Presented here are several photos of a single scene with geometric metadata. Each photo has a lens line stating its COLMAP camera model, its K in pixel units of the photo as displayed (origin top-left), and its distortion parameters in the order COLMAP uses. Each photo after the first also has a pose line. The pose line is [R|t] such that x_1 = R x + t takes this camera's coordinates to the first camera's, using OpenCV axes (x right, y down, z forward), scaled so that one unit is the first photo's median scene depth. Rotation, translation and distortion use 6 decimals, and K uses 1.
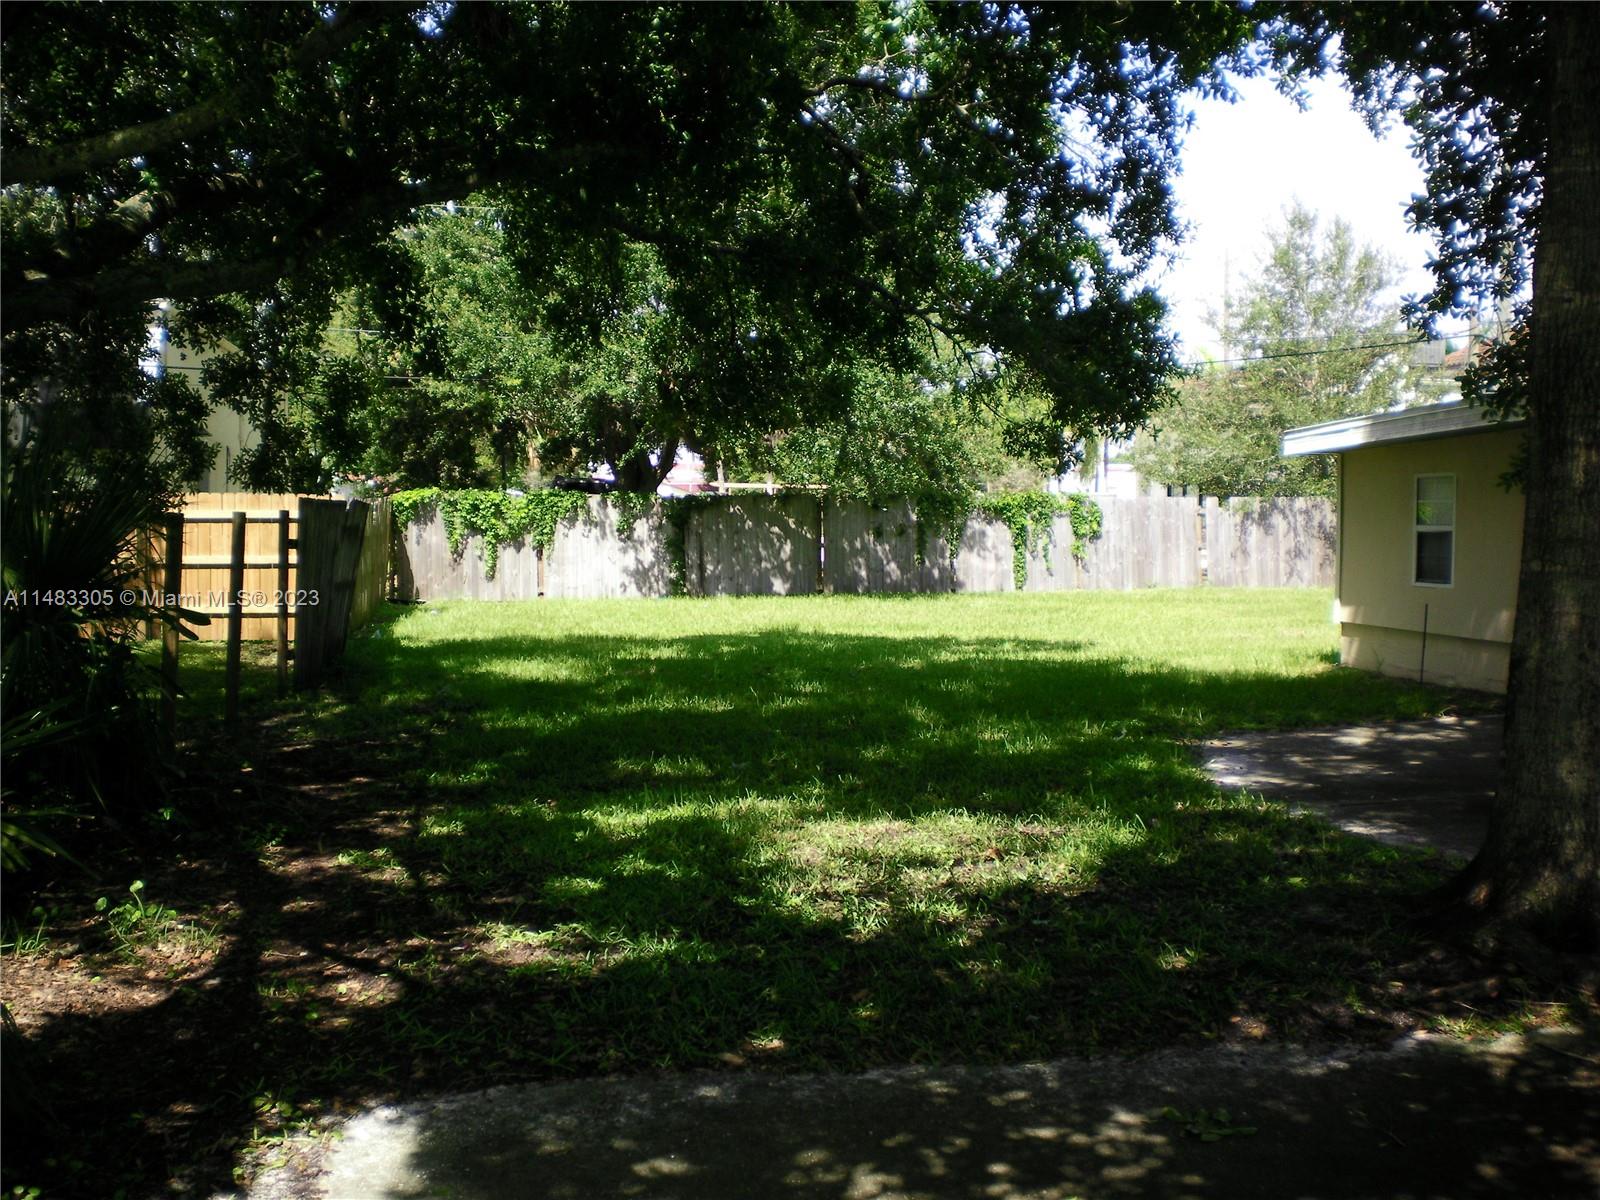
lens RADIAL K [[1642.4, 0, 800.0], [0, 1642.4, 600.0], [0, 0, 1]] dist [0.002807, 0.004274]
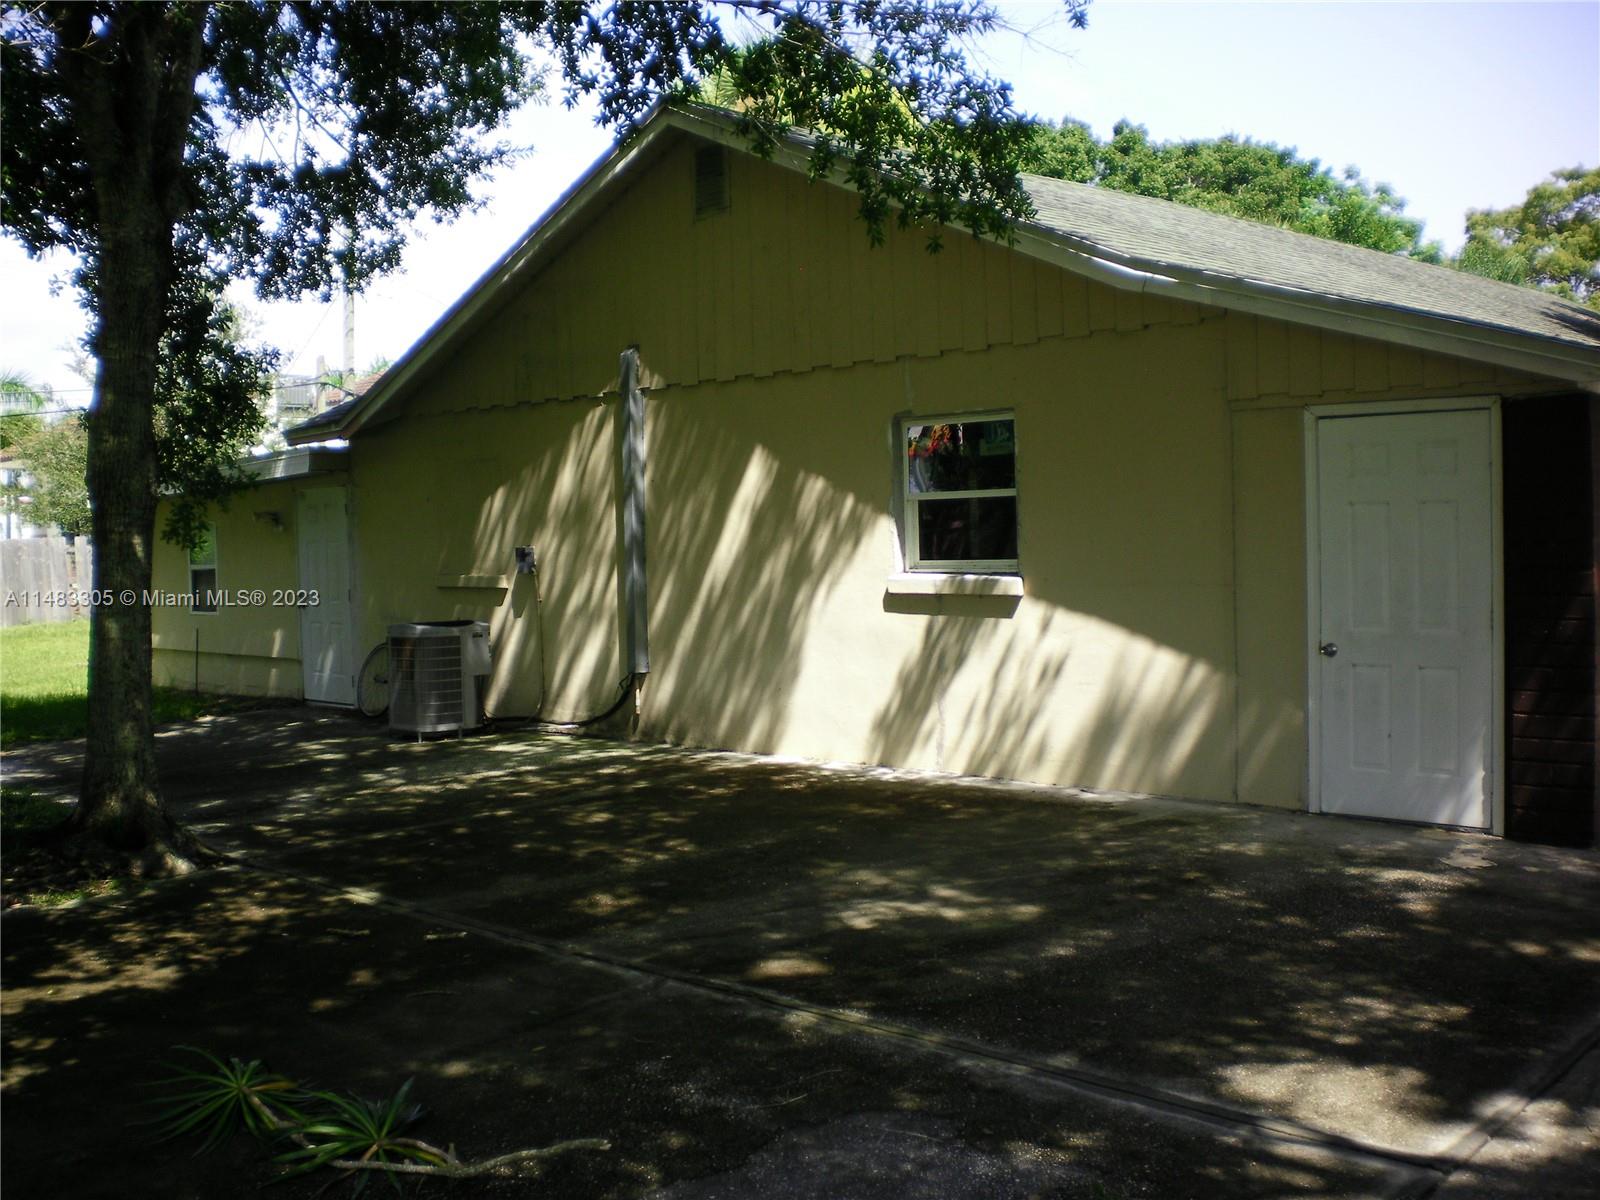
lens RADIAL K [[1612.6, 0, 800.0], [0, 1612.6, 600.0], [0, 0, 1]] dist [0.001382, -0.356247]
pose [[0.804403, -0.052416, 0.591767, 0.022056], [0.060279, 0.998161, 0.006474, 0.000229], [-0.591018, 0.030463, 0.806083, -0.152558]]
